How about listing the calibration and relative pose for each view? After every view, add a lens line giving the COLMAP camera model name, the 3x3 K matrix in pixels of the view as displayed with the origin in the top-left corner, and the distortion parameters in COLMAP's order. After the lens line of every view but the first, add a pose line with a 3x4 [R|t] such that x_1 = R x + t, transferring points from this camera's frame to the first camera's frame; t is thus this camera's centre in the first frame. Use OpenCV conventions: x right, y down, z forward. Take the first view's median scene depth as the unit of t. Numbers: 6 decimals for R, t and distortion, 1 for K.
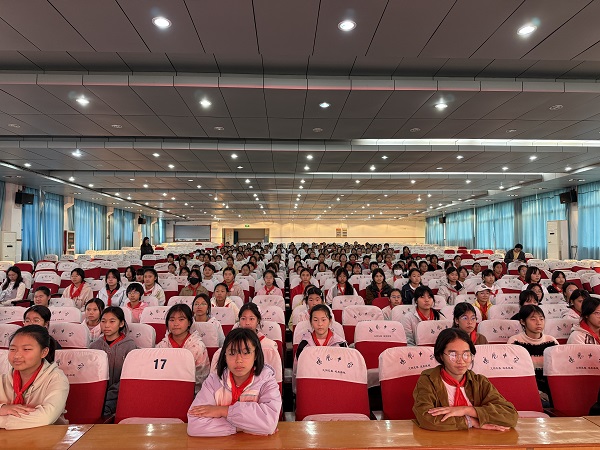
lens RADIAL K [[423.4, 0, 299.2], [0, 423.4, 225.4], [0, 0, 1]] dist [0.067896, -0.032756]
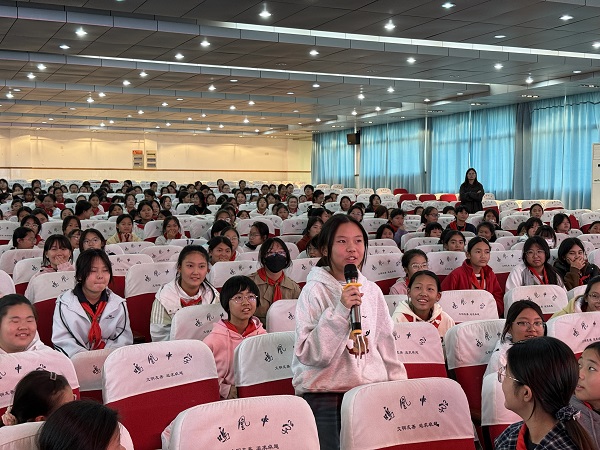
lens RADIAL K [[839.0, 0, 306.2], [0, 839.0, 228.1], [0, 0, 1]] dist [0.150354, 0.000000]
pose [[0.920502, -0.016066, 0.390408, -0.154472], [-0.021842, 0.995476, 0.092464, 0.003495], [-0.390127, -0.093641, 0.915987, 0.068506]]
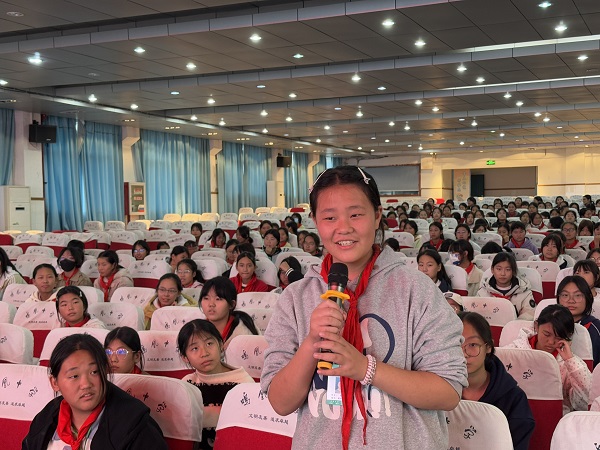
lens RADIAL K [[839.0, 0, 301.3], [0, 839.0, 225.0], [0, 0, 1]] dist [0.150354, 0.000000]
pose [[0.894692, -0.004270, -0.446664, 0.174528], [0.036650, 0.997284, 0.063879, 0.003670], [0.445178, -0.073522, 0.892419, 0.019854]]
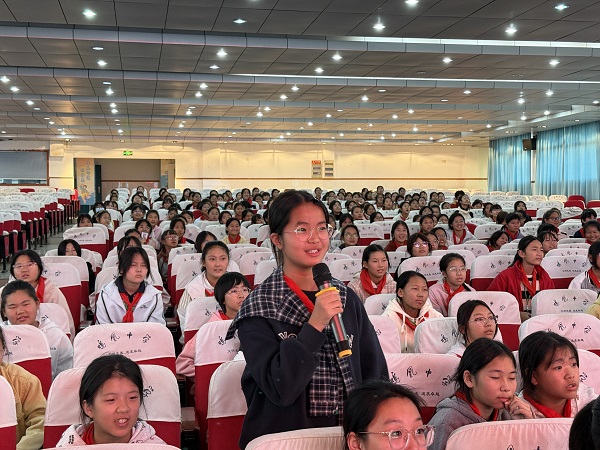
lens RADIAL K [[839.0, 0, 305.5], [0, 839.0, 229.2], [0, 0, 1]] dist [0.150354, 0.000000]
pose [[0.987765, -0.006479, 0.155818, -0.108344], [-0.007197, 0.996178, 0.087048, 0.003155], [-0.155786, -0.087104, 0.983943, 0.036483]]
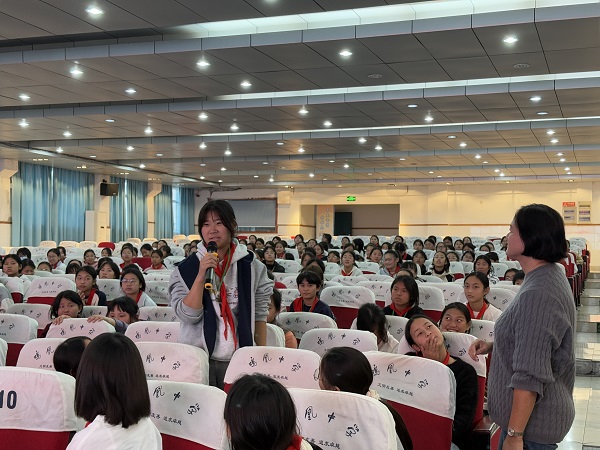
lens RADIAL K [[839.0, 0, 301.5], [0, 839.0, 231.2], [0, 0, 1]] dist [0.150354, 0.000000]
pose [[0.931237, 0.001475, -0.364410, 0.223946], [0.009889, 0.999521, 0.029316, 0.013111], [0.364279, -0.030903, 0.930777, 0.212026]]
